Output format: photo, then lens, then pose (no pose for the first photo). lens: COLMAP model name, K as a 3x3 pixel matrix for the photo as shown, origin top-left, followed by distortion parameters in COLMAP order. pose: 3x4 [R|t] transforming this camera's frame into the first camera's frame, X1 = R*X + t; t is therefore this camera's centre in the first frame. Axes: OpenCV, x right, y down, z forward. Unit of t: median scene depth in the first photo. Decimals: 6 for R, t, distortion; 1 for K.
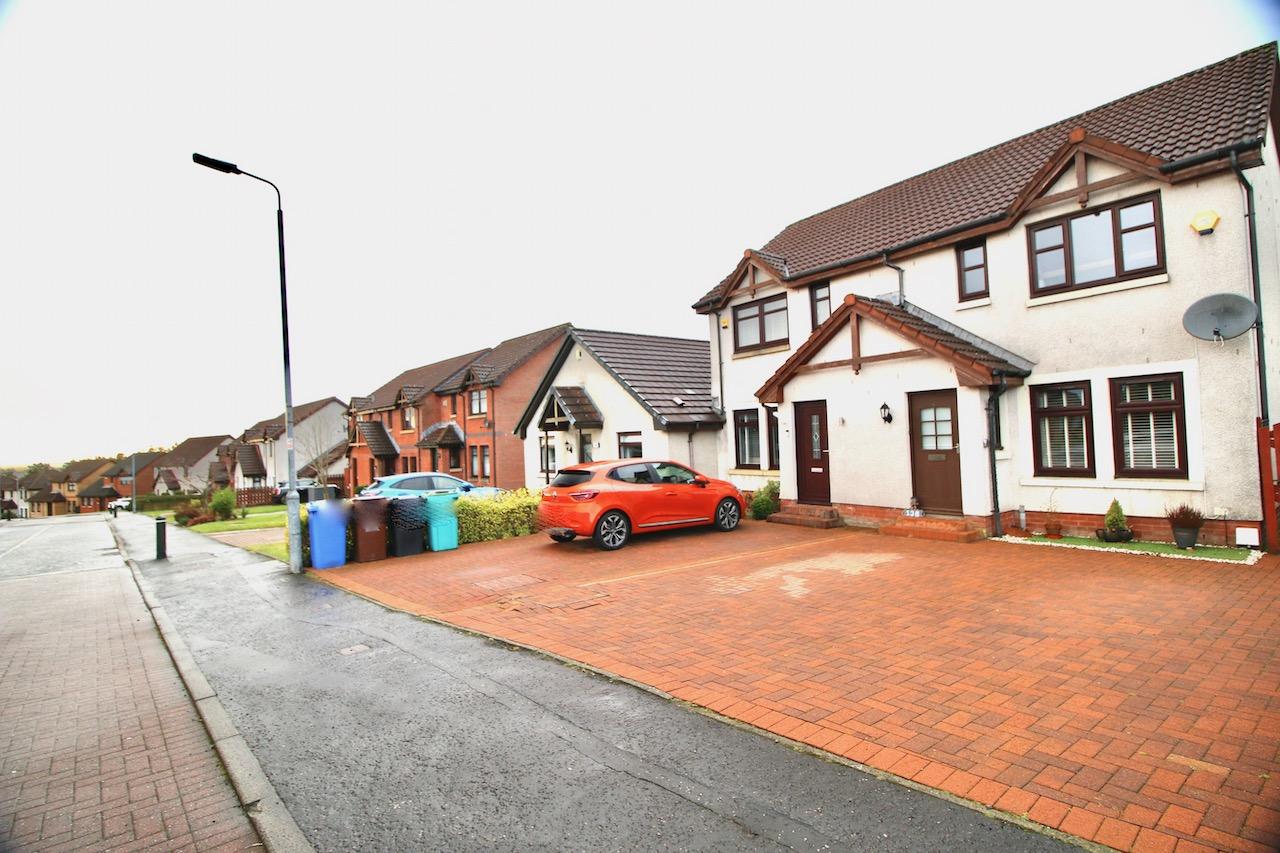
lens RADIAL K [[613.2, 0, 640.0], [0, 613.2, 426.5], [0, 0, 1]] dist [0.001416, -0.018682]
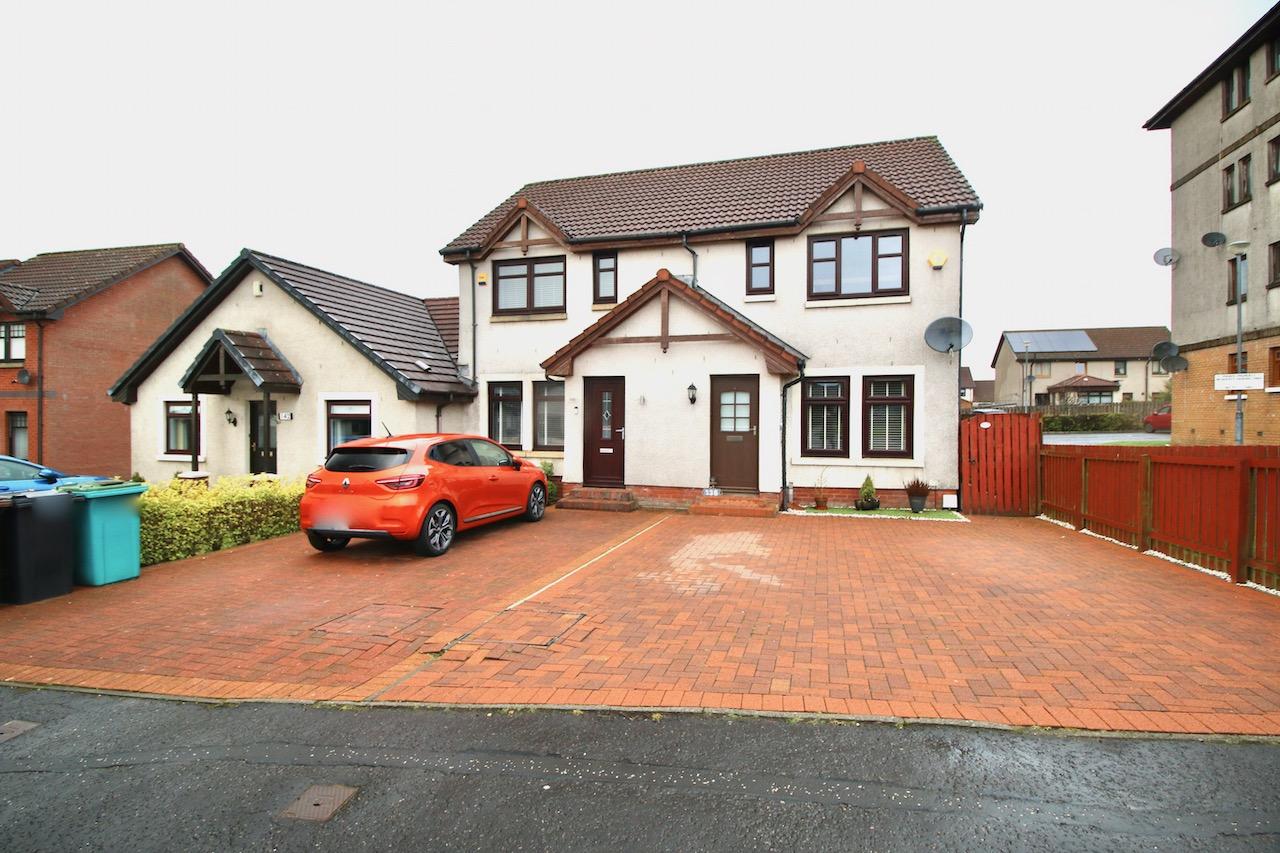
lens RADIAL K [[627.0, 0, 640.0], [0, 627.0, 426.5], [0, 0, 1]] dist [0.001647, -0.015392]
pose [[0.796810, 0.029408, 0.603513, -0.299115], [-0.044735, 0.998945, 0.010387, 0.025783], [-0.602571, -0.035274, 0.797285, 0.241053]]
